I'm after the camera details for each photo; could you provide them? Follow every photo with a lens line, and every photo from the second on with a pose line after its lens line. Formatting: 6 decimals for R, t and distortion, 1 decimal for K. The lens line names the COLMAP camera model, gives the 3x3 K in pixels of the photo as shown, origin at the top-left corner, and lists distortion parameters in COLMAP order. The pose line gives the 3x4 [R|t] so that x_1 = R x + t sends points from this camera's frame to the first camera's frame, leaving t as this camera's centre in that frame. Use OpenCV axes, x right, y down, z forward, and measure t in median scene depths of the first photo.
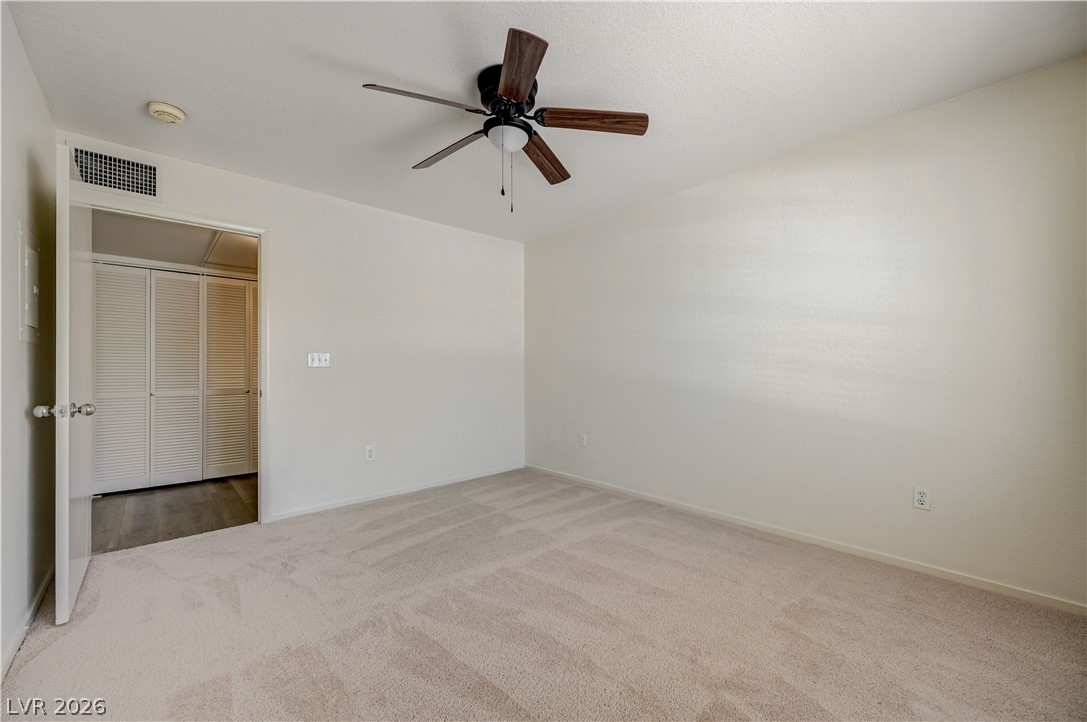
lens RADIAL K [[431.6, 0, 548.7], [0, 431.6, 366.2], [0, 0, 1]] dist [-0.000721, -0.000024]
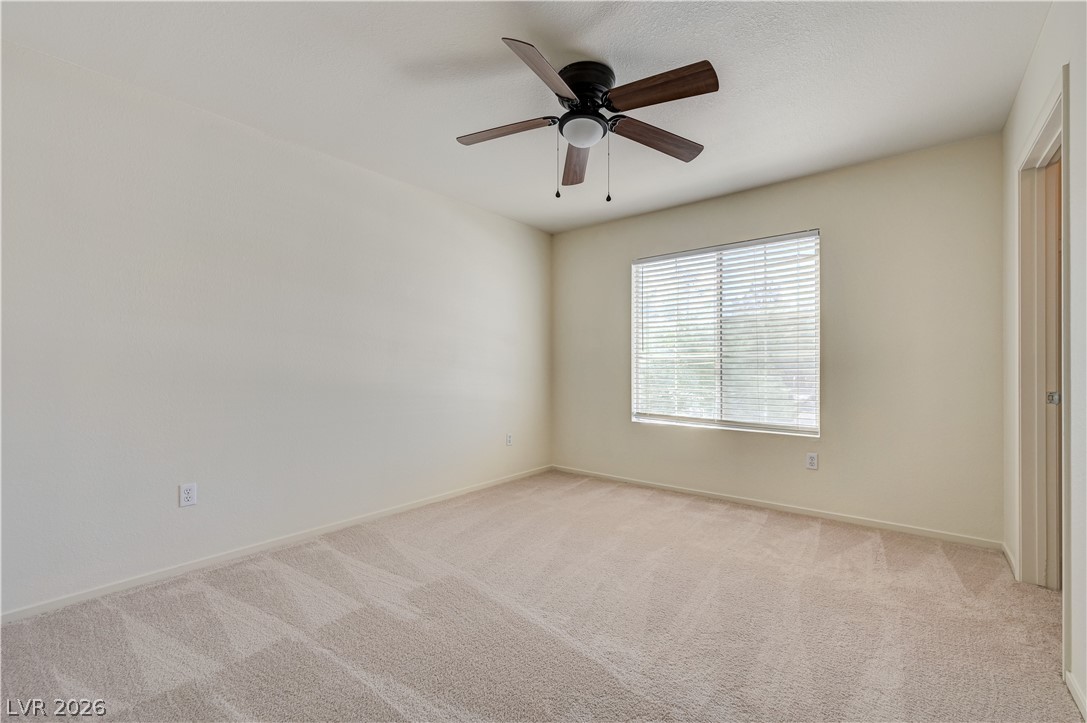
lens RADIAL K [[453.5, 0, 543.8], [0, 453.5, 364.1], [0, 0, 1]] dist [0.000256, 0.000182]
pose [[-0.134767, 0.009960, 0.990827, -0.652842], [-0.001644, 0.999946, -0.010276, 0.009421], [-0.990876, -0.003014, -0.134744, 0.720505]]
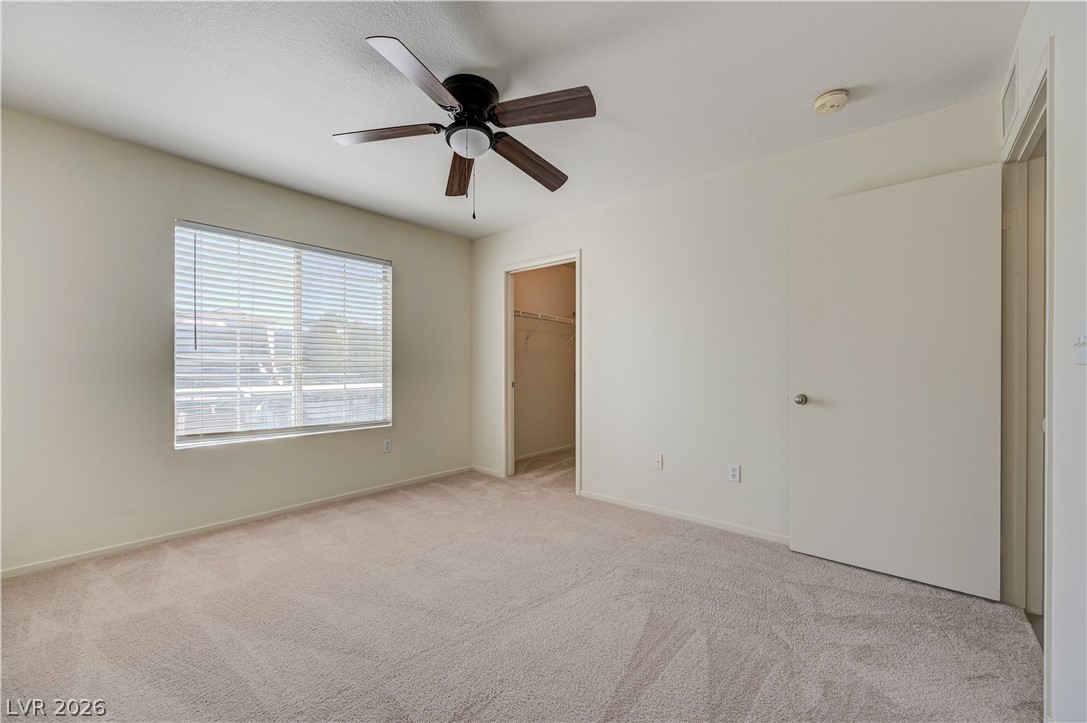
lens RADIAL K [[431.6, 0, 544.3], [0, 431.6, 363.1], [0, 0, 1]] dist [-0.000721, -0.000024]
pose [[-0.994347, 0.003229, -0.106127, -0.086203], [0.004608, 0.999908, -0.012754, 0.002259], [0.106076, -0.013171, -0.994271, 1.193634]]
